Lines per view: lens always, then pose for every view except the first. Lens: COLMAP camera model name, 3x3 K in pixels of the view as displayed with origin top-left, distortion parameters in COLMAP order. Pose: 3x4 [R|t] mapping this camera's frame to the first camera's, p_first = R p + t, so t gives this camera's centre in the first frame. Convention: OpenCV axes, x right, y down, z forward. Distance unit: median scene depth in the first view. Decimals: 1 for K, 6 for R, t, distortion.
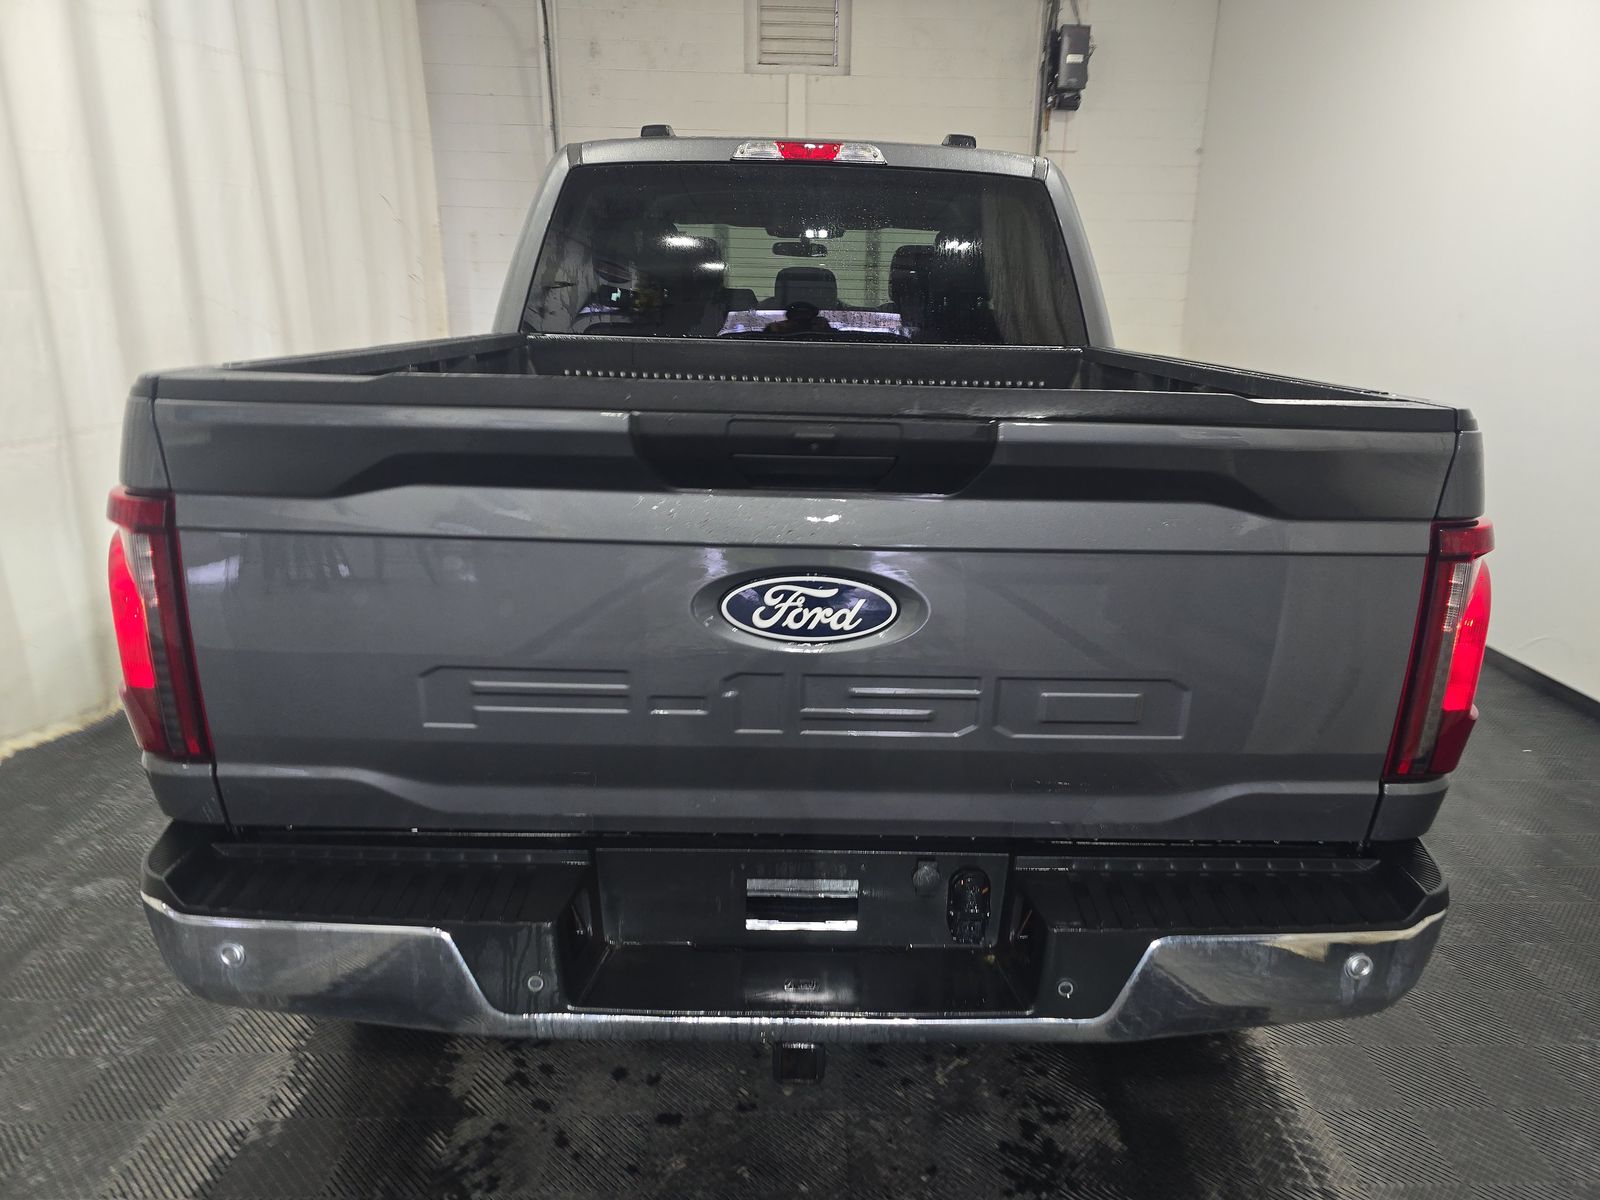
lens RADIAL K [[1062.7, 0, 825.4], [0, 1062.7, 599.7], [0, 0, 1]] dist [0.051682, -0.042920]
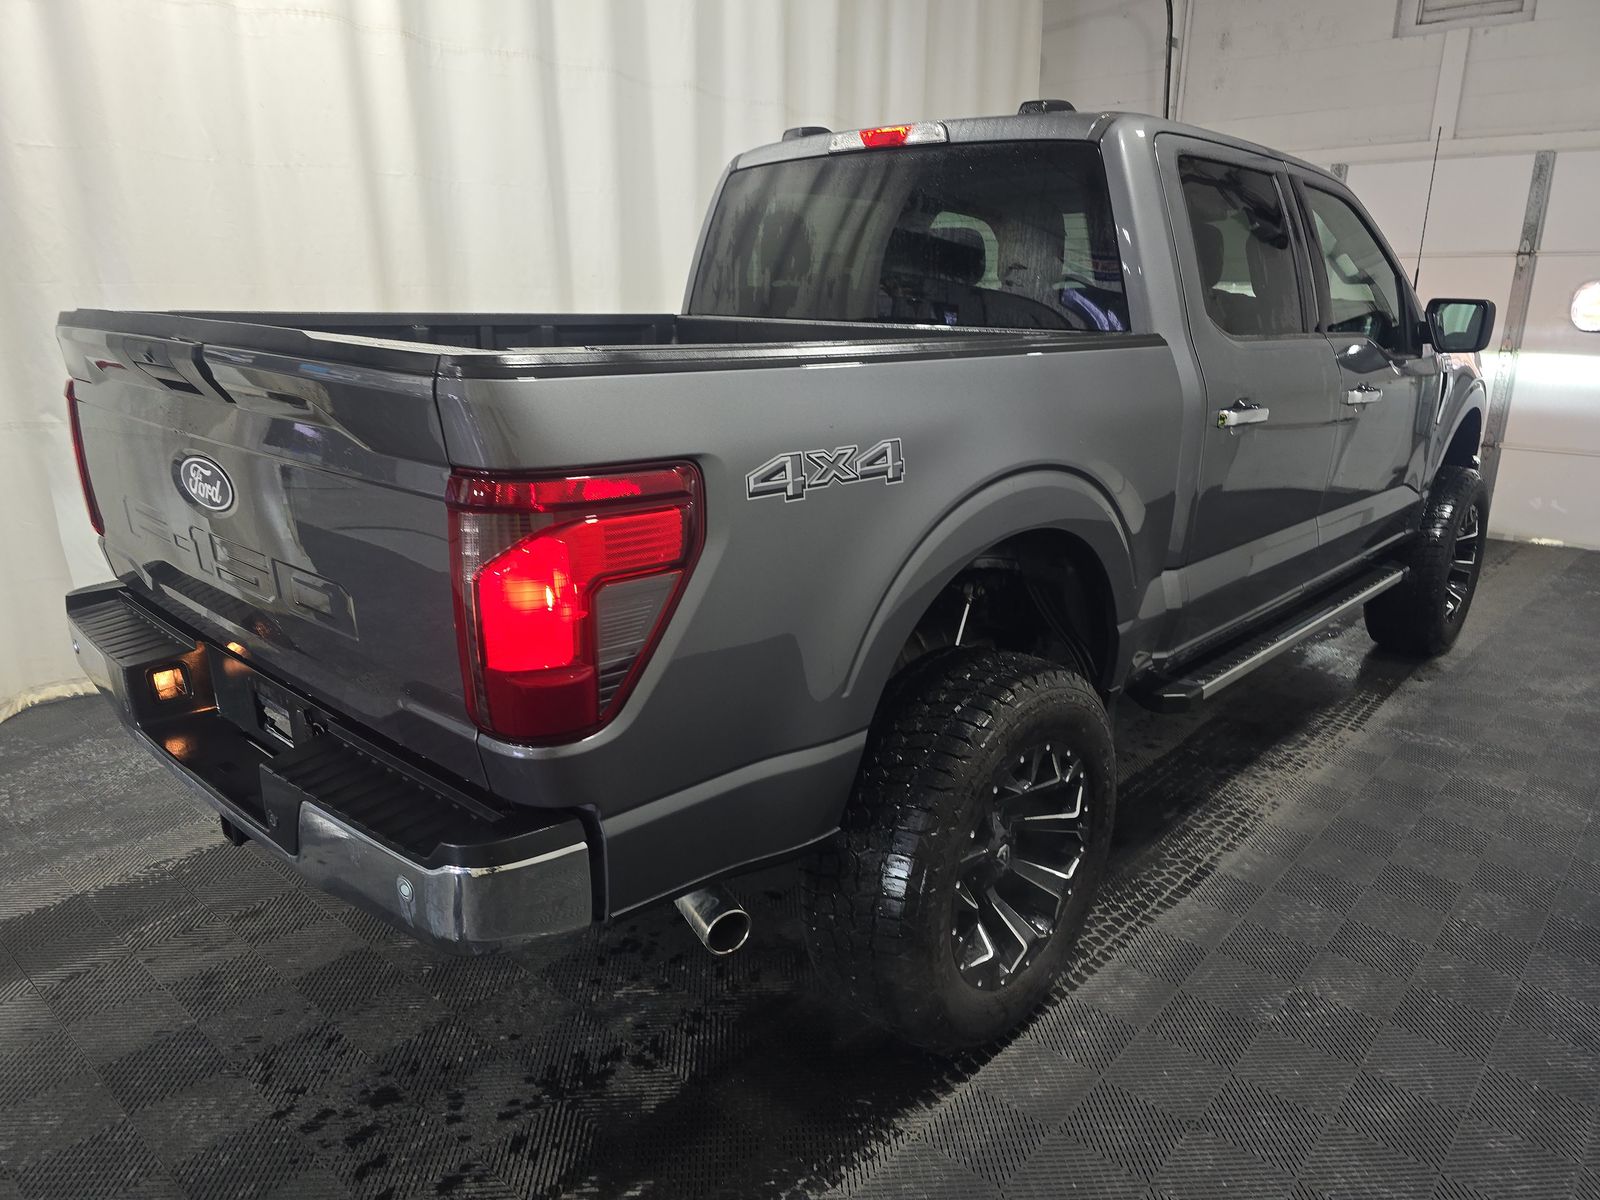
lens RADIAL K [[1062.7, 0, 825.4], [0, 1062.7, 599.7], [0, 0, 1]] dist [0.051682, -0.042920]
pose [[0.732405, 0.180278, -0.656569, 0.691379], [-0.186933, 0.980496, 0.060697, -0.035759], [0.654706, 0.078280, 0.751820, 0.225370]]
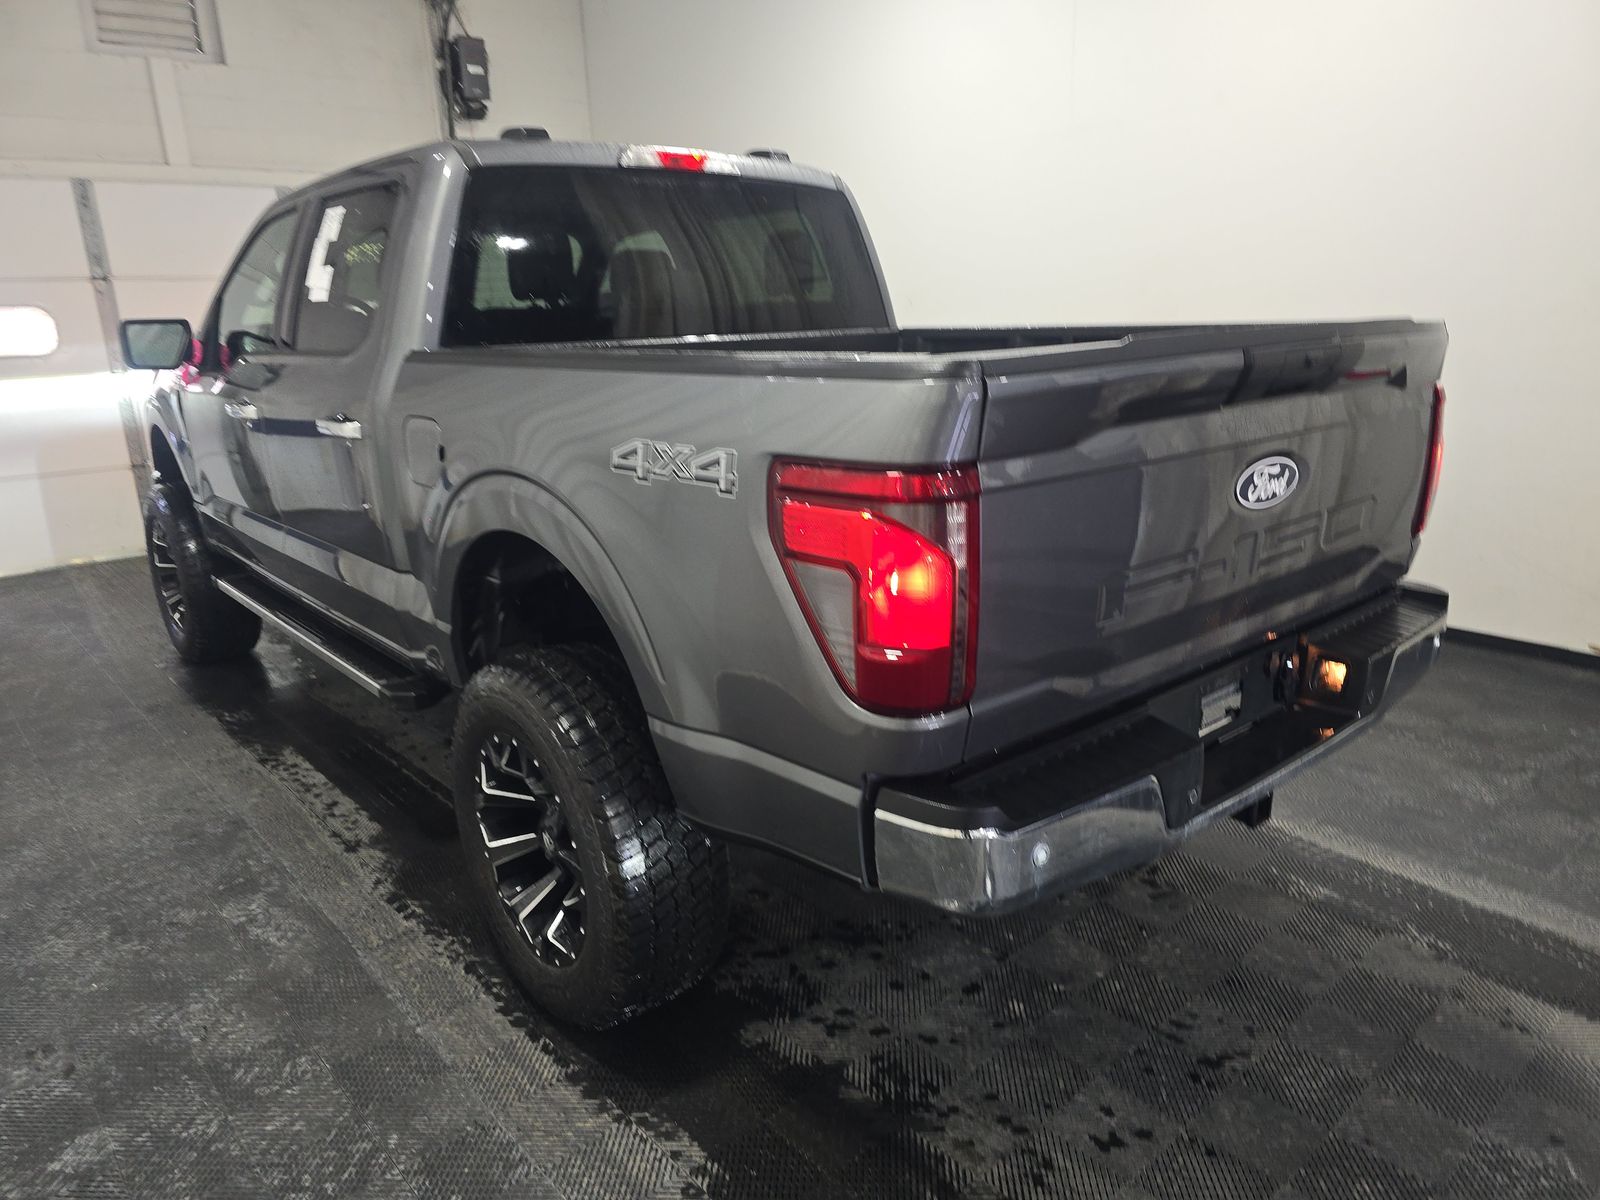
lens RADIAL K [[1062.7, 0, 825.4], [0, 1062.7, 599.7], [0, 0, 1]] dist [0.051682, -0.042920]
pose [[0.769170, -0.214290, 0.602044, -0.644605], [0.219806, 0.973334, 0.065622, -0.029818], [-0.600052, 0.081859, 0.795762, 0.097836]]
